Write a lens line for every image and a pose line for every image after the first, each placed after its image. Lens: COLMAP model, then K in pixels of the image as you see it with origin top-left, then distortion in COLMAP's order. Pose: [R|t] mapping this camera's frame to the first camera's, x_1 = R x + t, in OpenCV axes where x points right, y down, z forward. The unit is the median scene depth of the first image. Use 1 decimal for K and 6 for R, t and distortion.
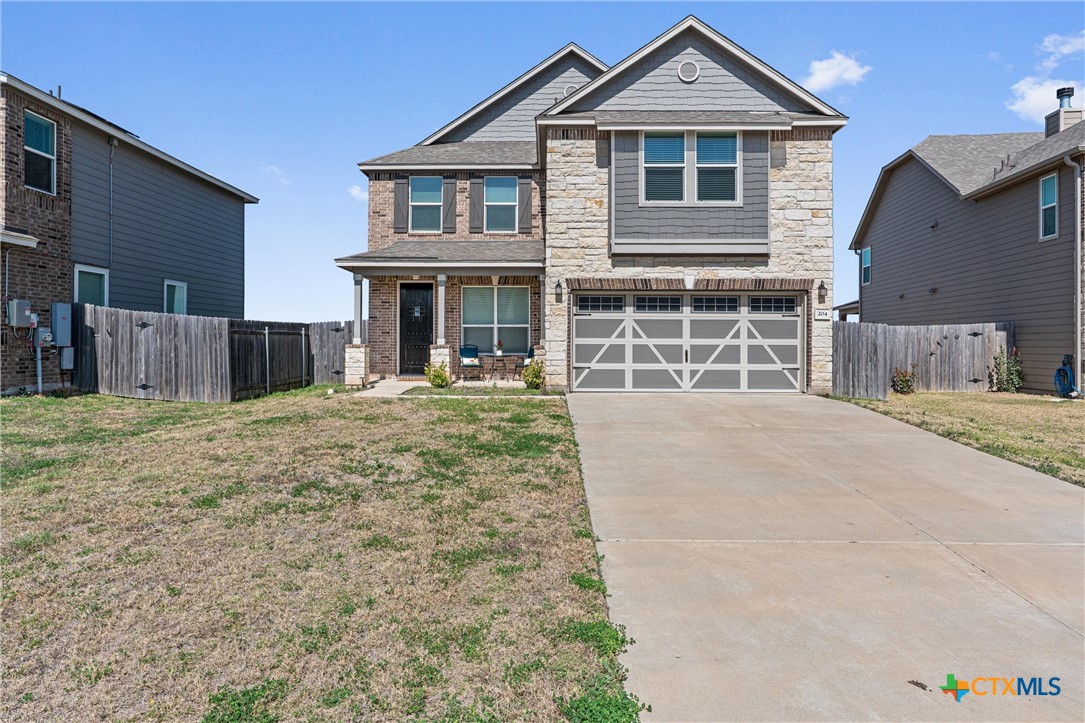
lens RADIAL K [[669.8, 0, 544.6], [0, 669.8, 350.7], [0, 0, 1]] dist [0.009355, 0.000839]
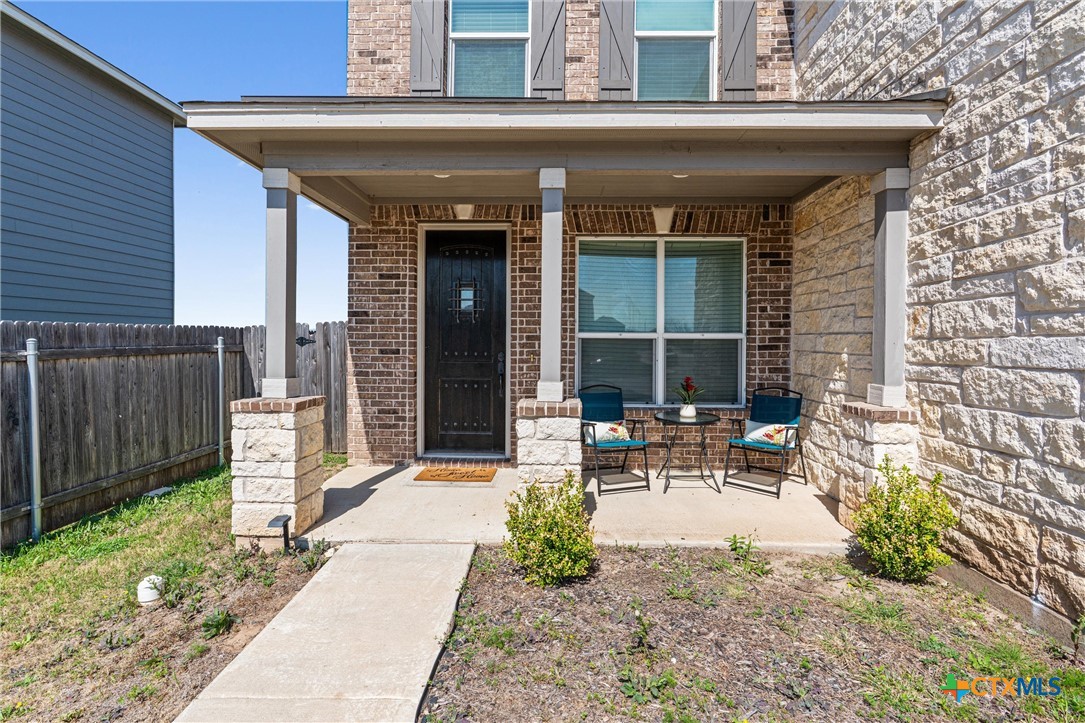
lens RADIAL K [[484.8, 0, 546.8], [0, 484.8, 351.9], [0, 0, 1]] dist [-0.000463, 0.000255]
pose [[0.999962, 0.004584, -0.007430, -0.153644], [-0.004472, 0.999877, 0.015016, -0.034698], [0.007498, -0.014982, 0.999860, 0.776080]]
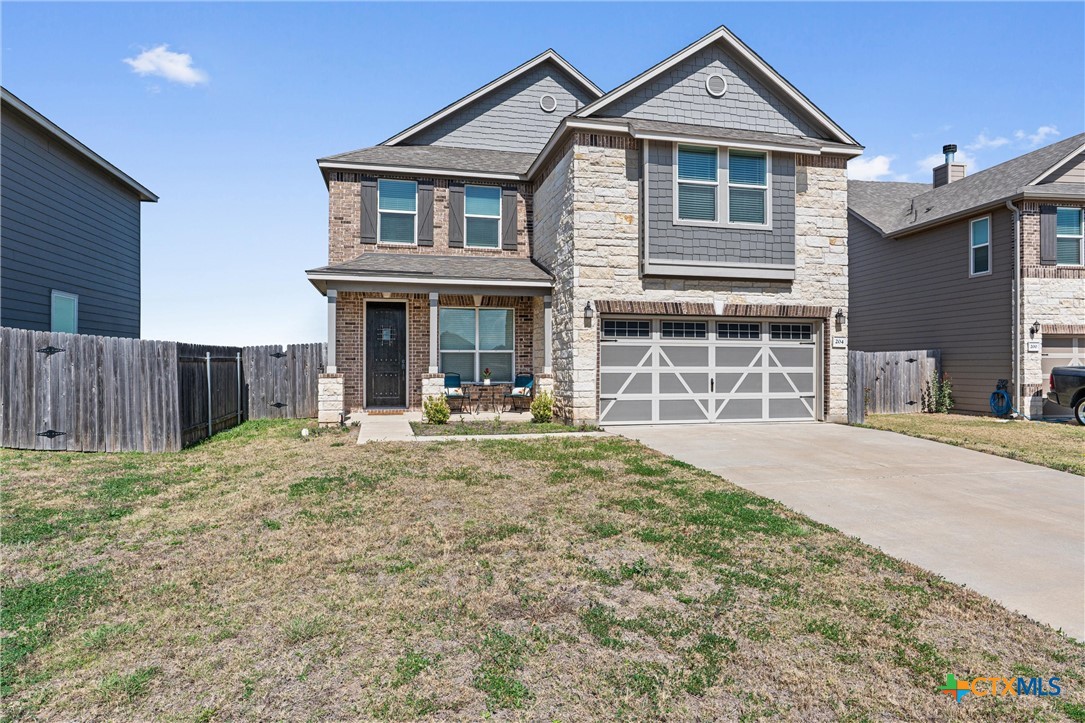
lens RADIAL K [[626.4, 0, 537.7], [0, 626.4, 369.2], [0, 0, 1]] dist [0.004842, -0.000012]
pose [[0.969633, -0.003671, 0.244535, -0.220988], [0.004201, 0.999990, -0.001643, -0.012570], [-0.244527, 0.002621, 0.969639, 0.179672]]
